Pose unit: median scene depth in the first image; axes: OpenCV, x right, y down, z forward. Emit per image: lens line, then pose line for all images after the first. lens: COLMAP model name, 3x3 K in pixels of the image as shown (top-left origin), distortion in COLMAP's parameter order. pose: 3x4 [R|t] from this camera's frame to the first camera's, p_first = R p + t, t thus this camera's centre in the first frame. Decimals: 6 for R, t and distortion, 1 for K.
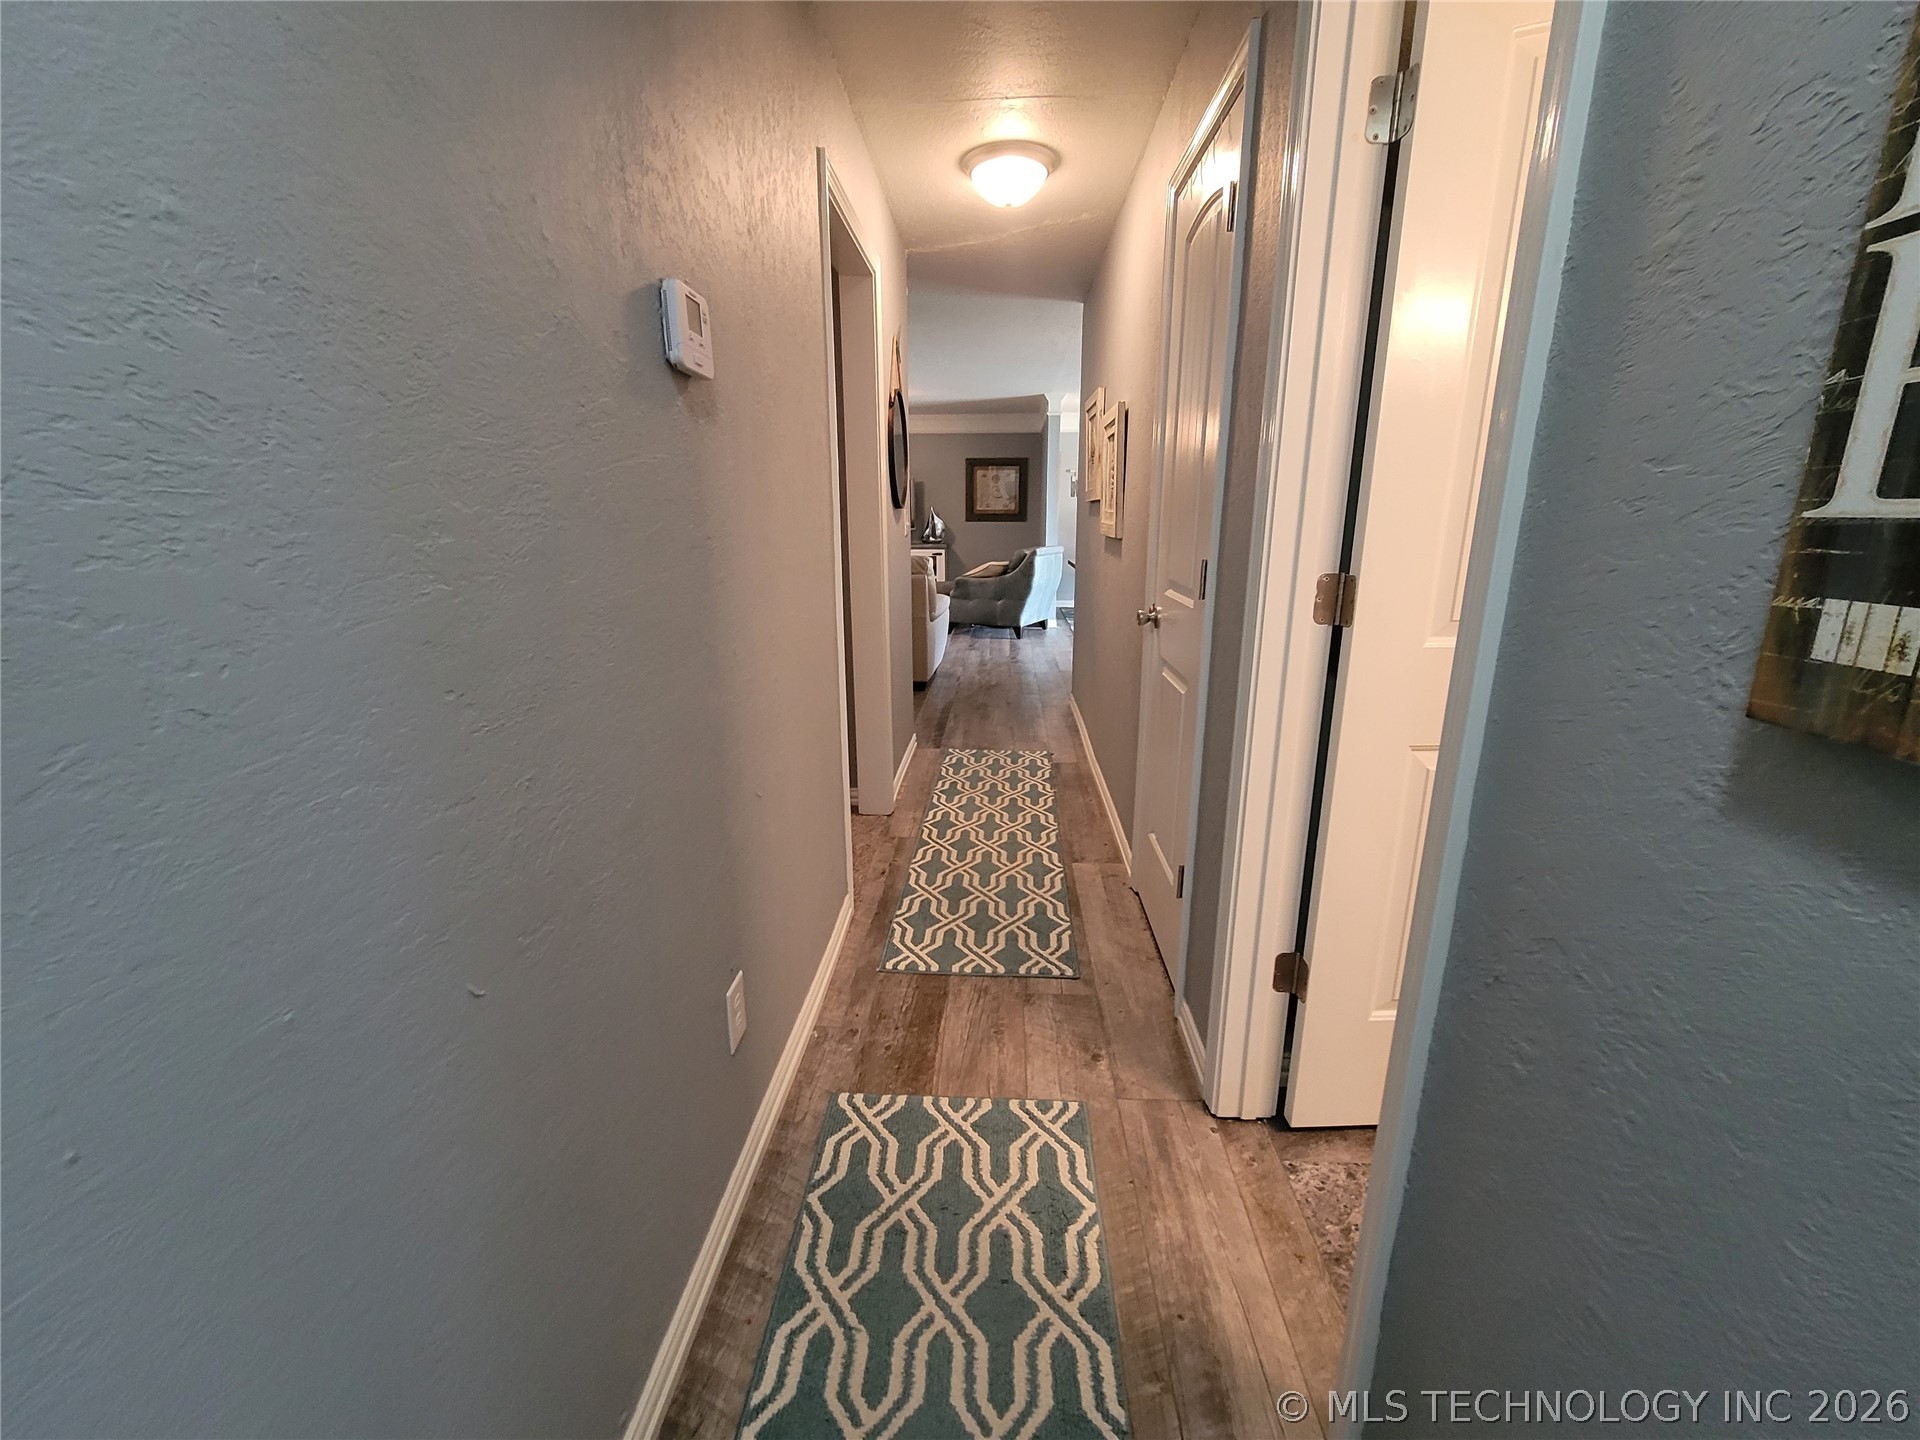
lens RADIAL K [[790.7, 0, 958.0], [0, 790.7, 722.1], [0, 0, 1]] dist [-0.000946, 0.000798]
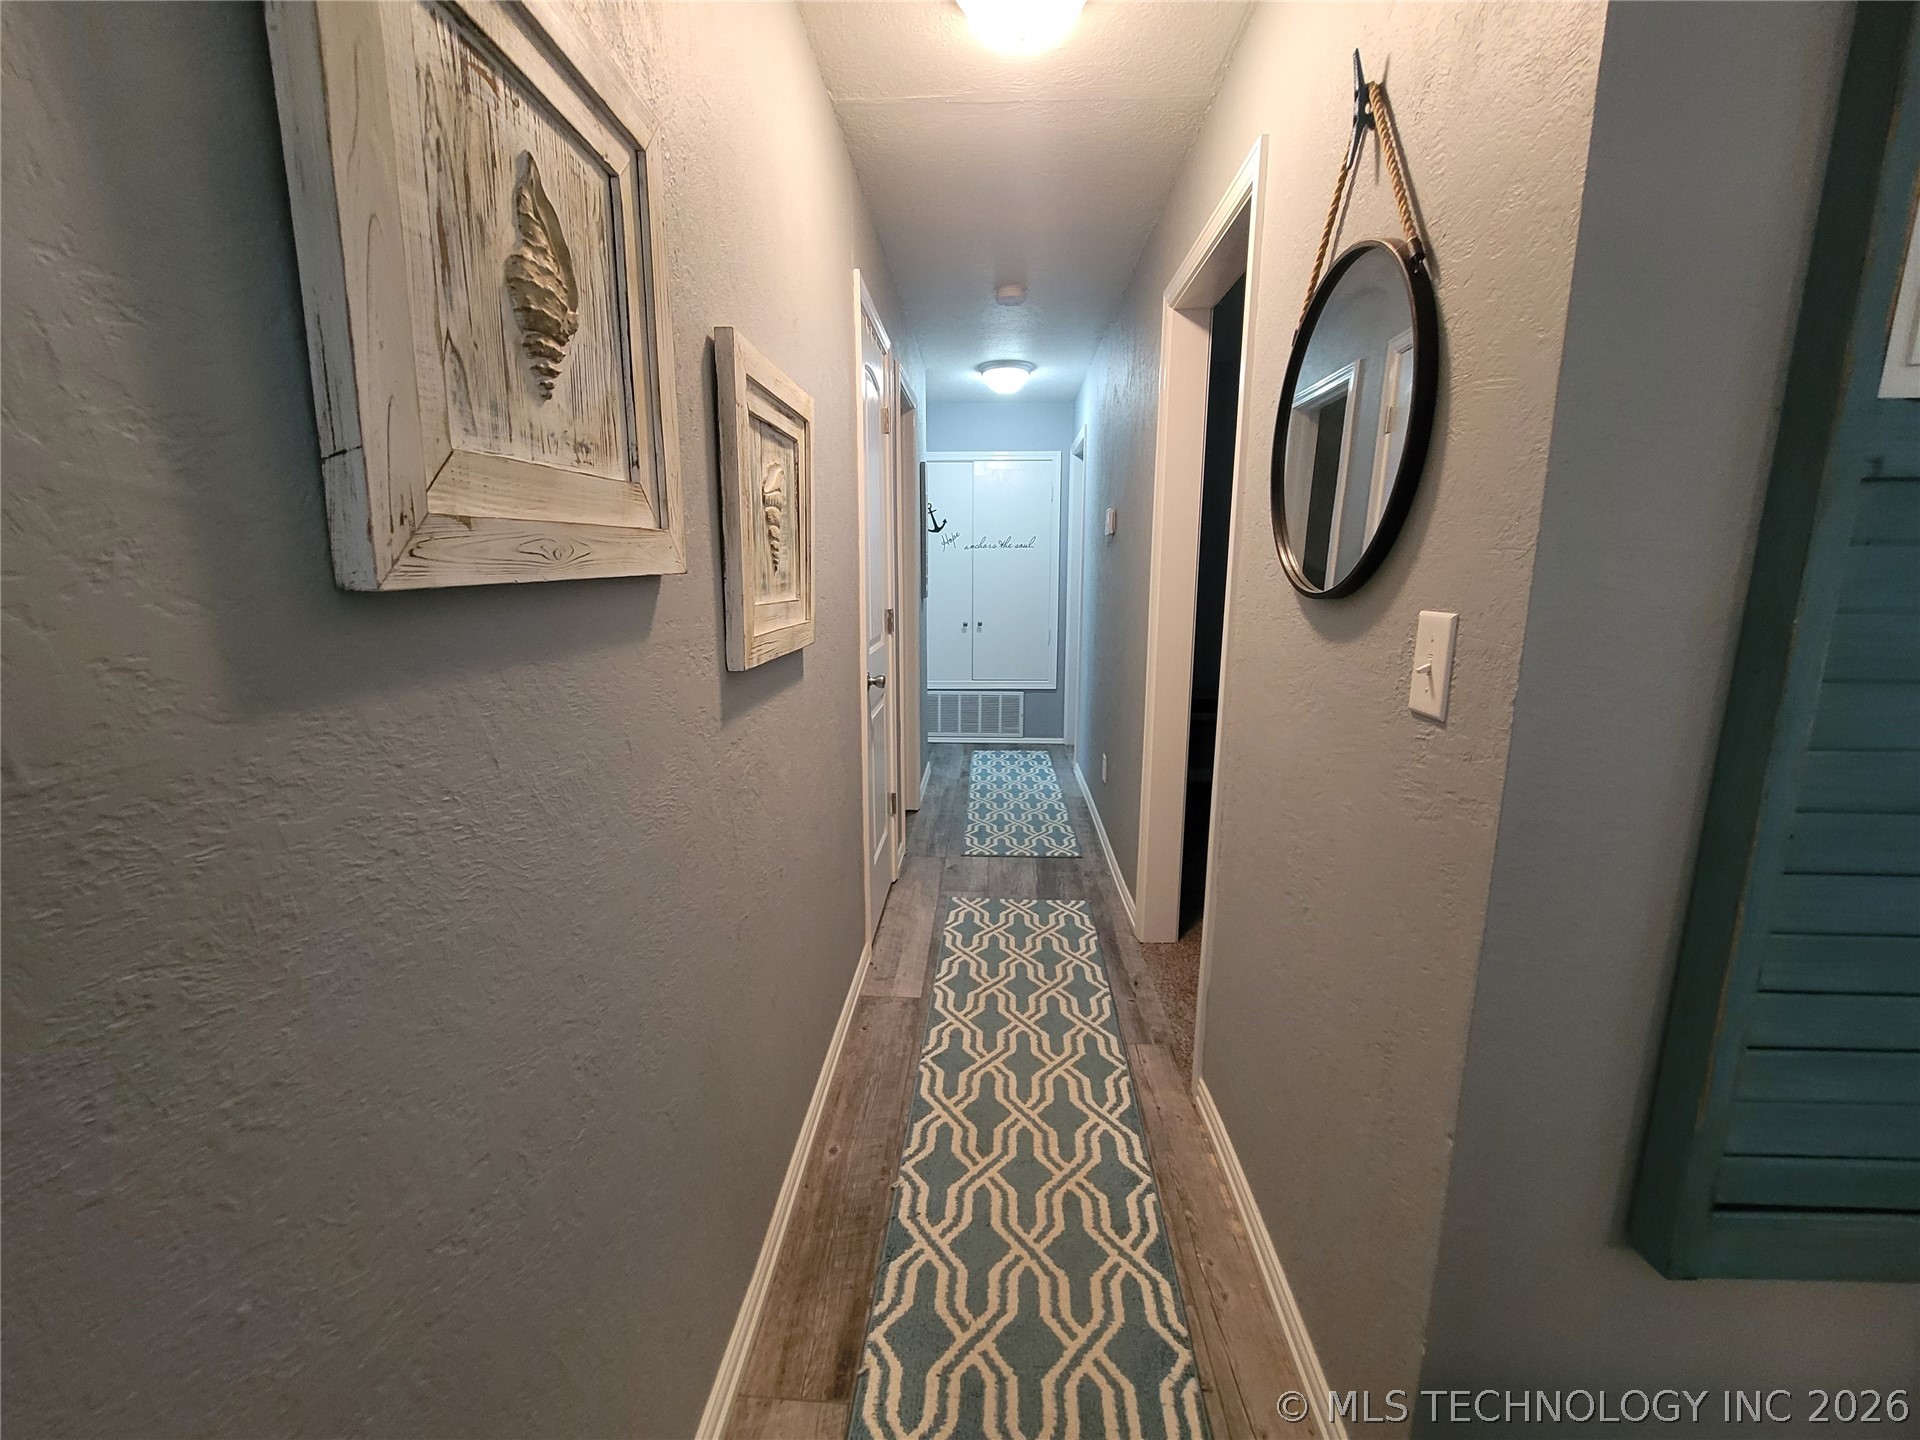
lens RADIAL K [[790.7, 0, 958.0], [0, 790.7, 722.1], [0, 0, 1]] dist [-0.000946, 0.000798]
pose [[-0.999908, -0.009598, -0.009602, 0.118436], [-0.012876, 0.894590, 0.446702, -0.473525], [0.004302, 0.446785, -0.894631, 1.669041]]
